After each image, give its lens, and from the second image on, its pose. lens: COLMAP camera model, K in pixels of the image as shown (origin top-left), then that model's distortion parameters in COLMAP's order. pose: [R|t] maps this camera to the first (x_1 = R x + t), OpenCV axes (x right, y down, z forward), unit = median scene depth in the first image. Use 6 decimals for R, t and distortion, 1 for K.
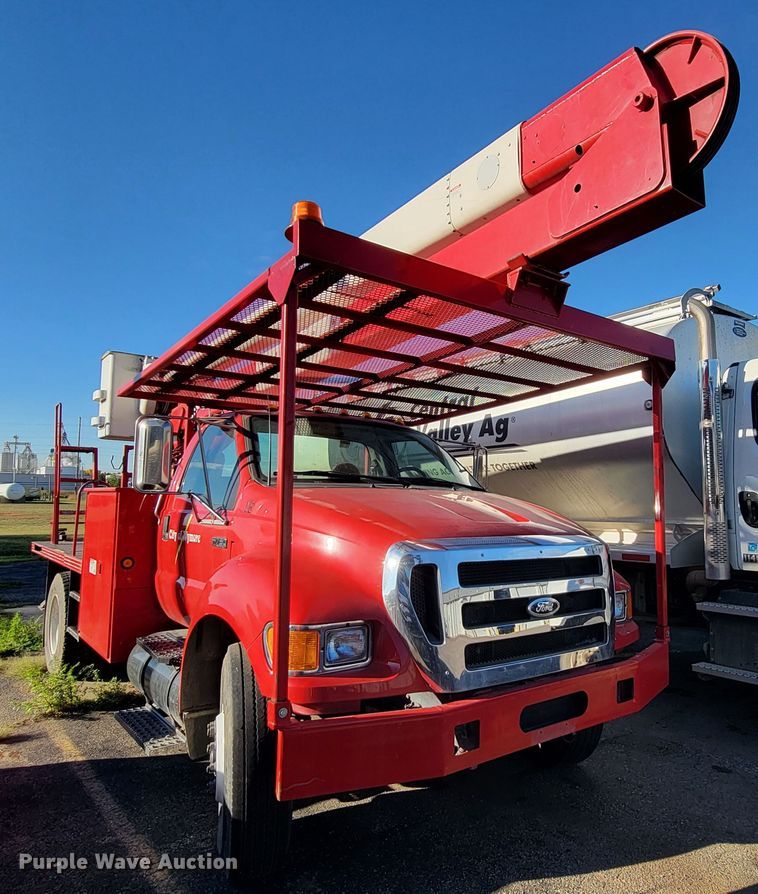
lens RADIAL K [[636.0, 0, 478.8], [0, 636.0, 455.2], [0, 0, 1]] dist [0.001624, 0.011507]
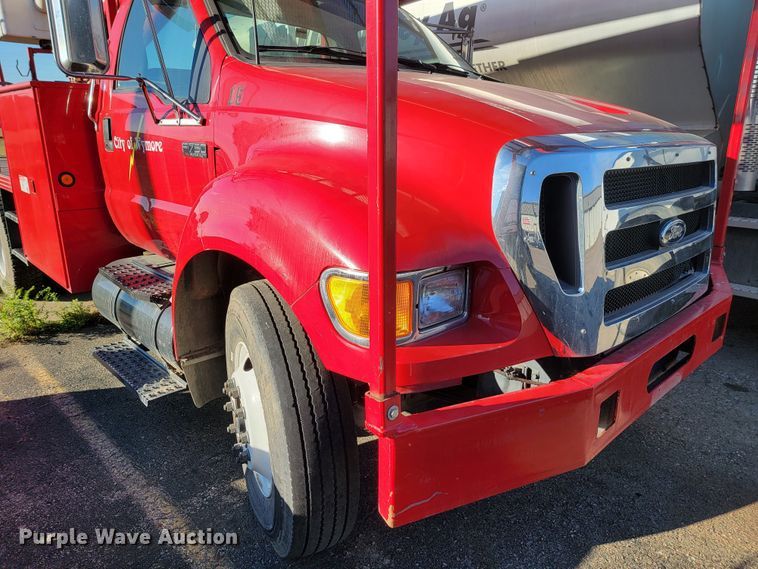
lens RADIAL K [[536.7, 0, 379.0], [0, 536.7, 284.5], [0, 0, 1]] dist [0.080686, -0.061293]
pose [[0.999510, -0.015667, 0.027082, -0.171970], [0.005206, 0.936813, 0.349792, 0.051531], [-0.030850, -0.349480, 0.936436, 0.280887]]
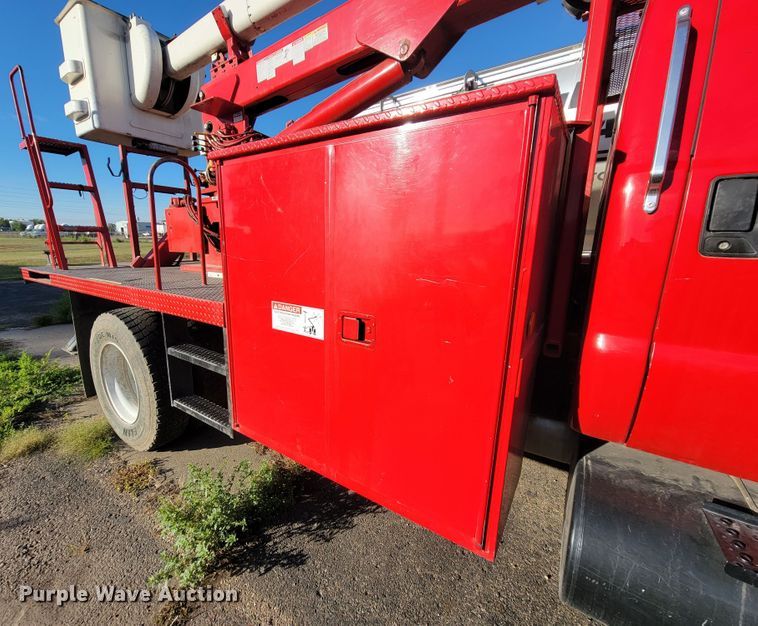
lens RADIAL K [[331.2, 0, 340.9], [0, 331.2, 314.1], [0, 0, 1]] dist [0.000668, -0.000191]
pose [[0.971393, -0.055373, 0.230930, -0.722846], [-0.014018, 0.957370, 0.288525, 0.116823], [-0.237062, -0.283508, 0.929206, 0.886691]]
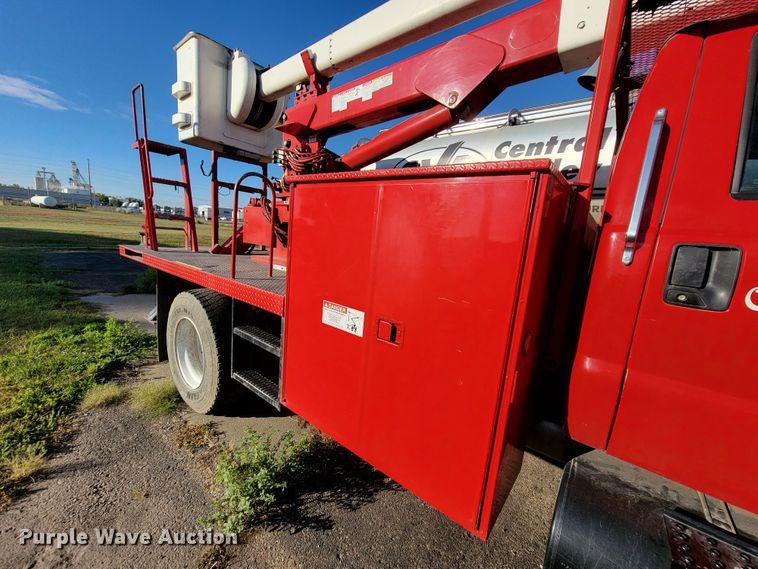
lens RADIAL K [[303.1, 0, 379.0], [0, 303.1, 284.5], [0, 0, 1]] dist [0.000063, 0.000006]
pose [[0.979117, 0.044256, 0.198420, -0.721014], [-0.091033, 0.968142, 0.233269, 0.092336], [-0.181775, -0.246460, 0.951953, 0.858017]]
